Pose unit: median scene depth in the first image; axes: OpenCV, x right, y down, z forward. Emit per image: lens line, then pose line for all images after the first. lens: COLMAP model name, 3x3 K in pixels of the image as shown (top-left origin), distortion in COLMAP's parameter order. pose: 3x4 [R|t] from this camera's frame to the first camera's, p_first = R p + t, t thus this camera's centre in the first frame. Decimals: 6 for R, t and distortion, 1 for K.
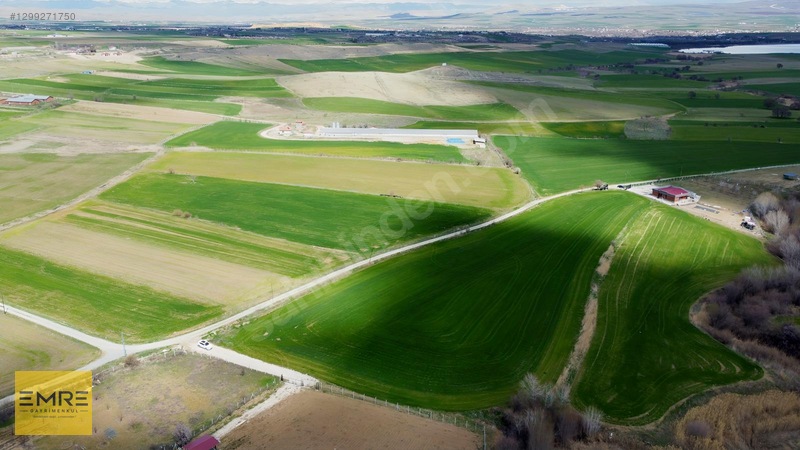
lens RADIAL K [[608.1, 0, 399.4], [0, 608.1, 224.8], [0, 0, 1]] dist [-0.000646, -0.006849]
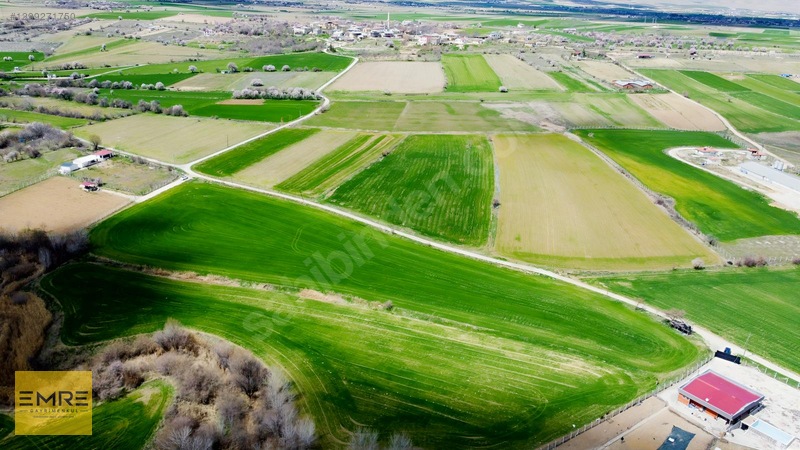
lens RADIAL K [[608.1, 0, 399.4], [0, 608.1, 224.8], [0, 0, 1]] dist [-0.000646, -0.006849]
pose [[0.136941, 0.338220, -0.931050, 0.776549], [-0.343159, 0.897902, 0.275706, -0.207170], [0.929241, 0.281743, 0.239023, 0.602394]]
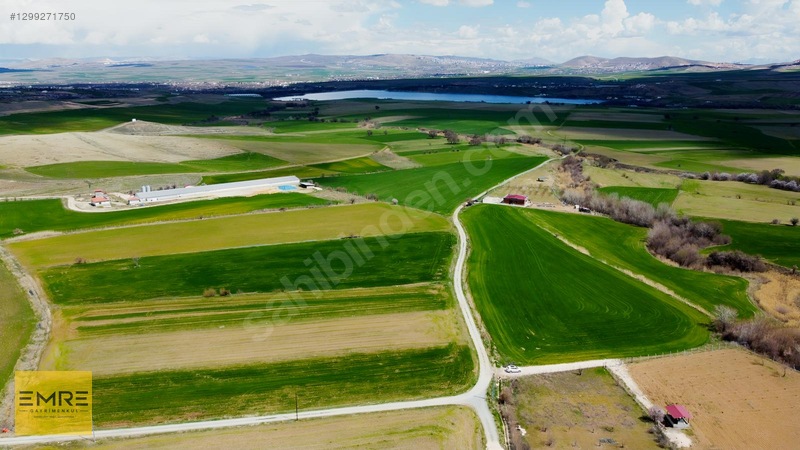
lens RADIAL K [[608.1, 0, 399.4], [0, 608.1, 224.8], [0, 0, 1]] dist [-0.000646, -0.006849]
pose [[0.769226, -0.162892, 0.617866, -0.540297], [0.212478, 0.977141, -0.006919, -0.040818], [-0.602615, 0.136605, 0.786253, 0.127805]]
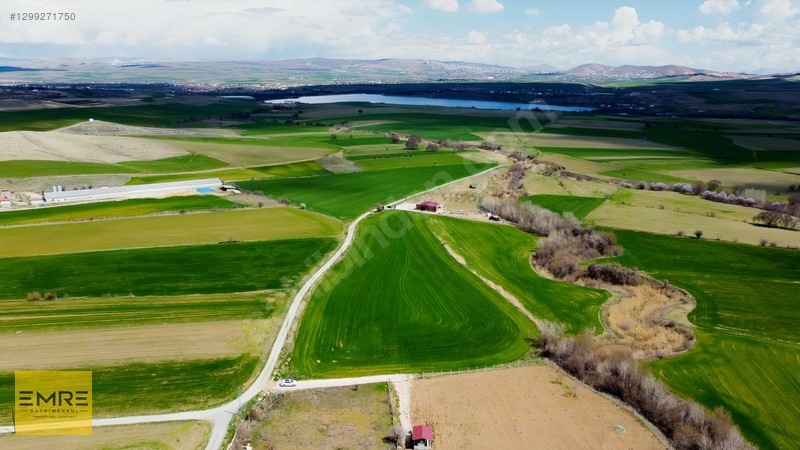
lens RADIAL K [[608.1, 0, 399.4], [0, 608.1, 224.8], [0, 0, 1]] dist [-0.000646, -0.006849]
pose [[0.778363, -0.144727, 0.610905, -0.377531], [0.194989, 0.980673, -0.016111, -0.004264], [-0.596766, 0.131659, 0.791540, 0.026891]]
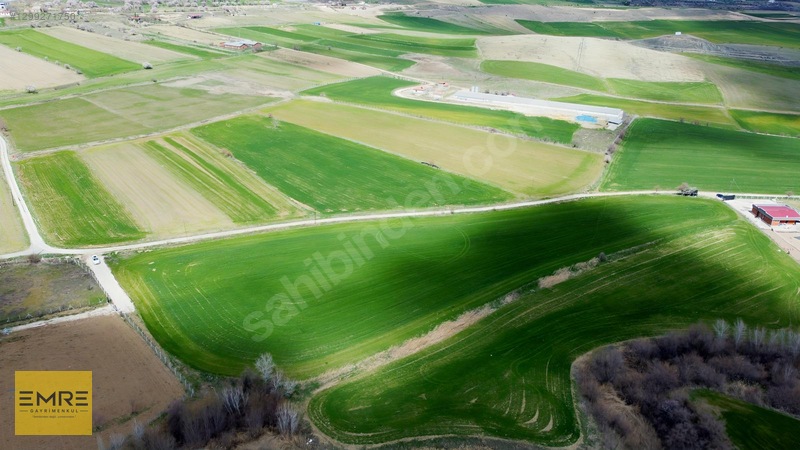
lens RADIAL K [[608.1, 0, 399.4], [0, 608.1, 224.8], [0, 0, 1]] dist [-0.000646, -0.006849]
pose [[0.890220, 0.182811, -0.417239, 0.333793], [-0.157777, 0.982985, 0.094058, -0.034580], [0.427334, -0.017901, 0.903917, 0.099325]]
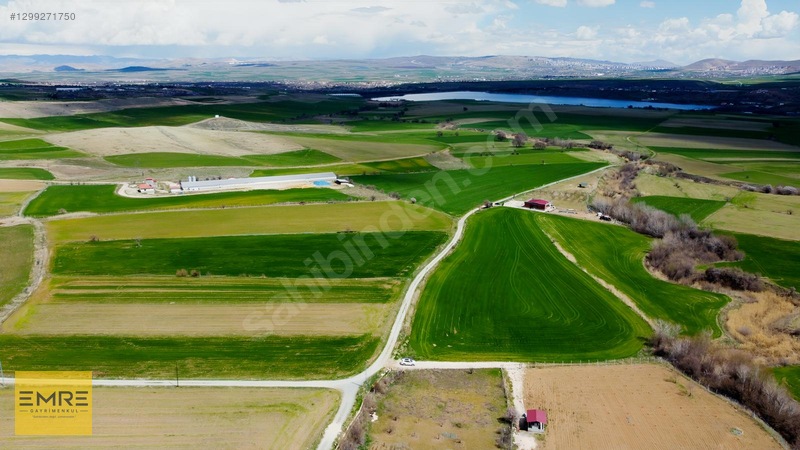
lens RADIAL K [[608.1, 0, 399.4], [0, 608.1, 224.8], [0, 0, 1]] dist [-0.000646, -0.006849]
pose [[0.871018, -0.119316, 0.476540, -0.410815], [0.157445, 0.986687, -0.040731, -0.001832], [-0.465337, 0.110506, 0.878209, 0.011528]]
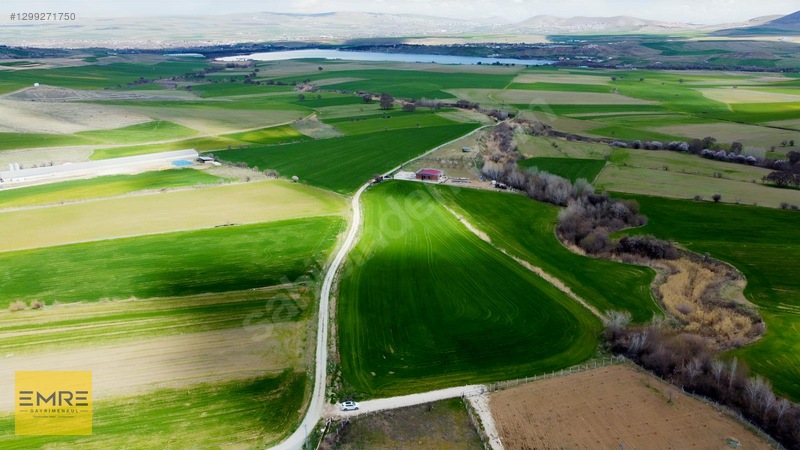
lens RADIAL K [[608.1, 0, 399.4], [0, 608.1, 224.8], [0, 0, 1]] dist [-0.000646, -0.006849]
pose [[0.726002, -0.213450, 0.653728, -0.389881], [0.224068, 0.972157, 0.068581, -0.048949], [-0.650165, 0.096690, 0.753615, 0.136642]]
